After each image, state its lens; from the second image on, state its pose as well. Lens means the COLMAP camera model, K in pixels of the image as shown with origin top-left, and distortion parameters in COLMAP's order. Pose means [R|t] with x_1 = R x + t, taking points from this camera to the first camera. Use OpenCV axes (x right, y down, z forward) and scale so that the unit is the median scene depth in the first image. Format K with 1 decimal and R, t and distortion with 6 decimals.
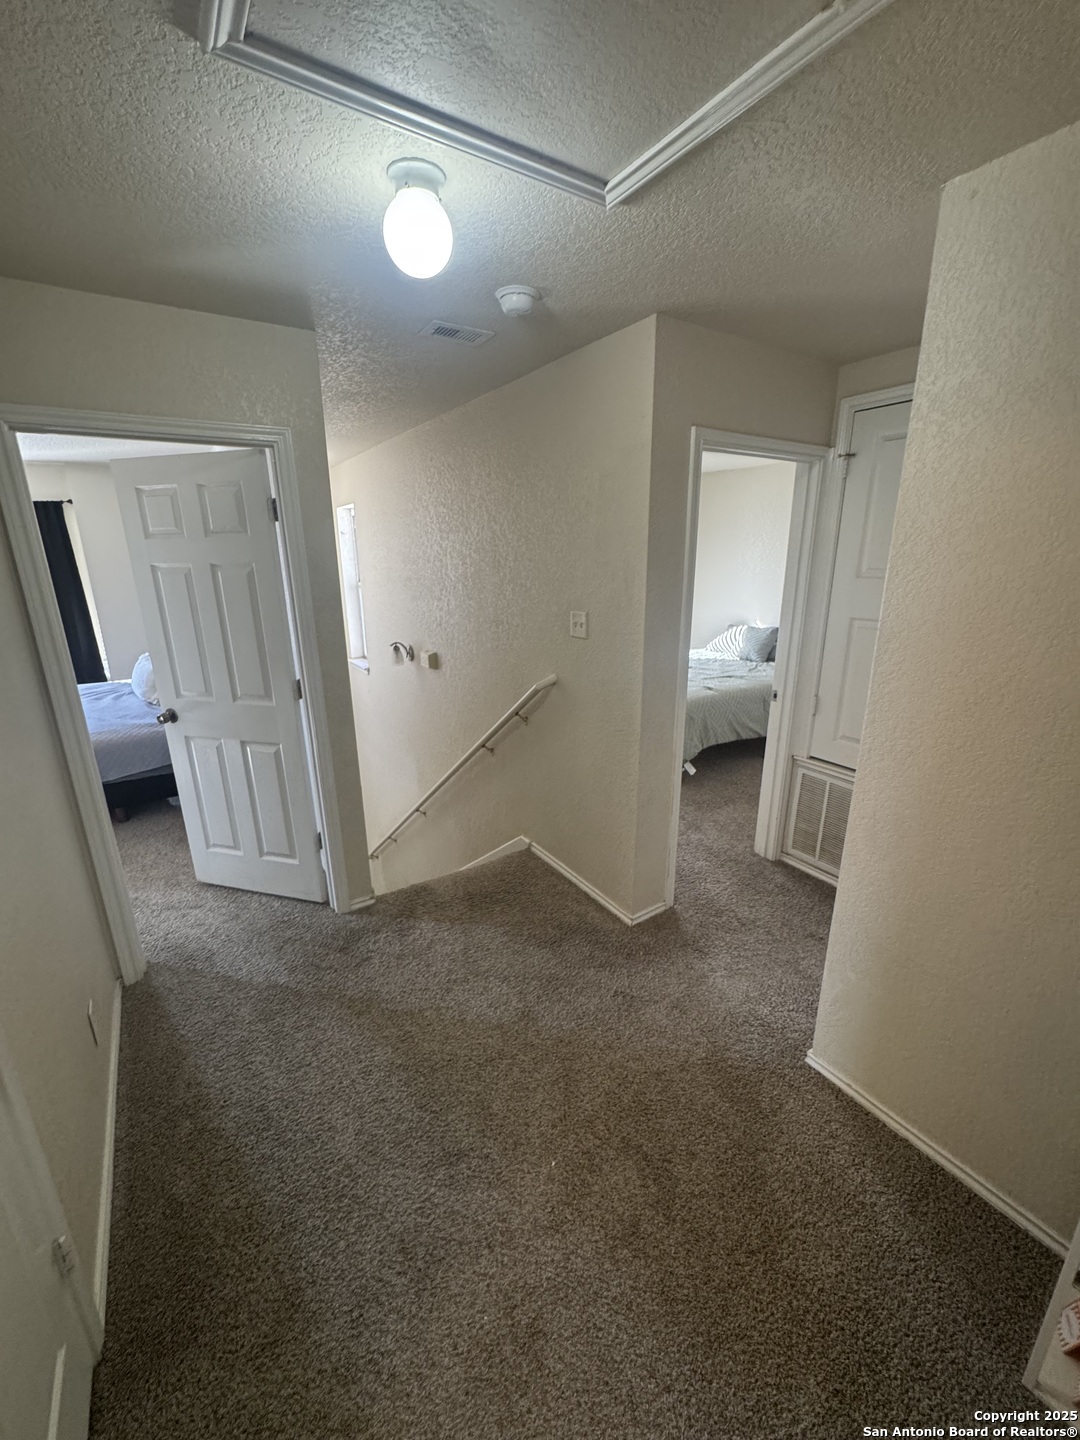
lens RADIAL K [[582.9, 0, 540.8], [0, 582.9, 723.5], [0, 0, 1]] dist [-0.000273, -0.000056]
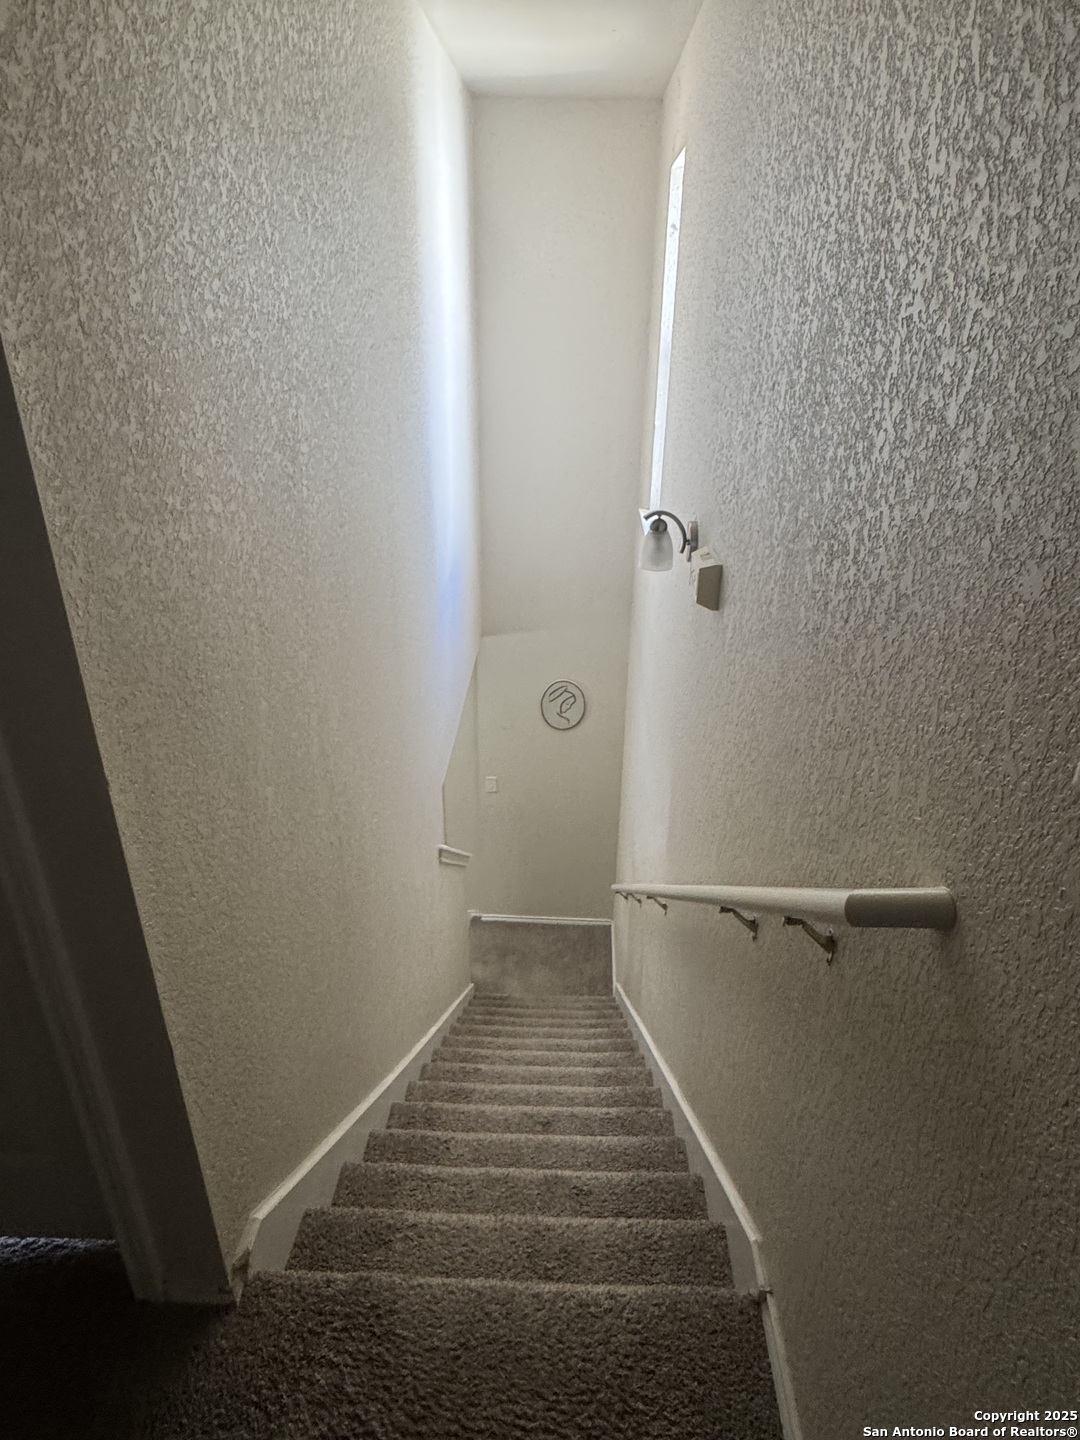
lens RADIAL K [[884.3, 0, 540.5], [0, 884.3, 720.3], [0, 0, 1]] dist [0.000349, -0.000142]
pose [[0.813984, 0.267814, -0.515467, 0.046018], [-0.175317, 0.959261, 0.221543, -0.167507], [0.553800, -0.089963, 0.827776, 0.611026]]
